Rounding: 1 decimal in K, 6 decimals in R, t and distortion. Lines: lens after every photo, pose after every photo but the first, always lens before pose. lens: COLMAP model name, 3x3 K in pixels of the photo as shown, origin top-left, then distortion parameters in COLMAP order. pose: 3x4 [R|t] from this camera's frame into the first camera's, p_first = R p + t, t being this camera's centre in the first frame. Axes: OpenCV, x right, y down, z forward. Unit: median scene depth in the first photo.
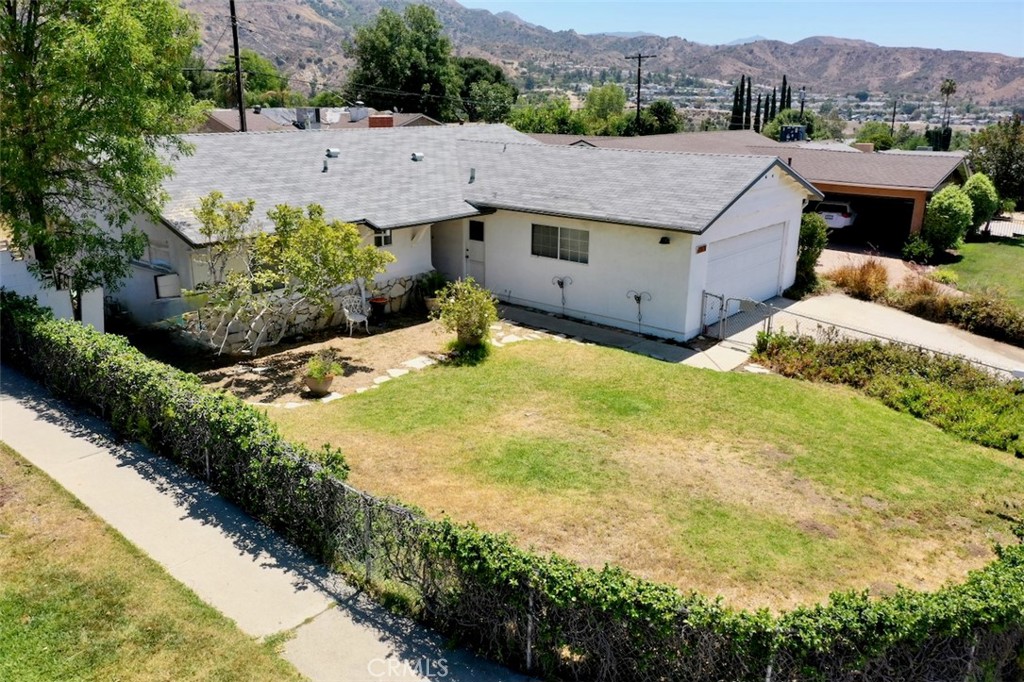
lens RADIAL K [[806.6, 0, 512.0], [0, 806.6, 341.0], [0, 0, 1]] dist [0.002629, -0.003491]
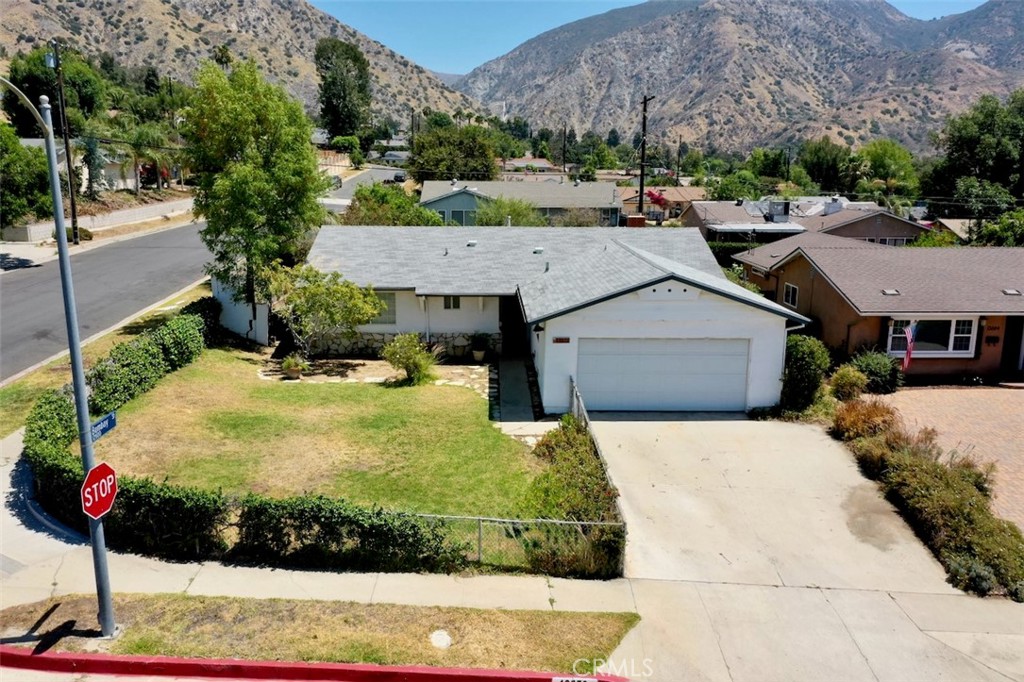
lens RADIAL K [[806.6, 0, 512.0], [0, 806.6, 341.0], [0, 0, 1]] dist [0.002629, -0.003491]
pose [[0.651216, 0.153181, -0.743272, 1.107107], [-0.222134, 0.974996, 0.006314, -0.106051], [0.725654, 0.160994, 0.668960, 0.139062]]
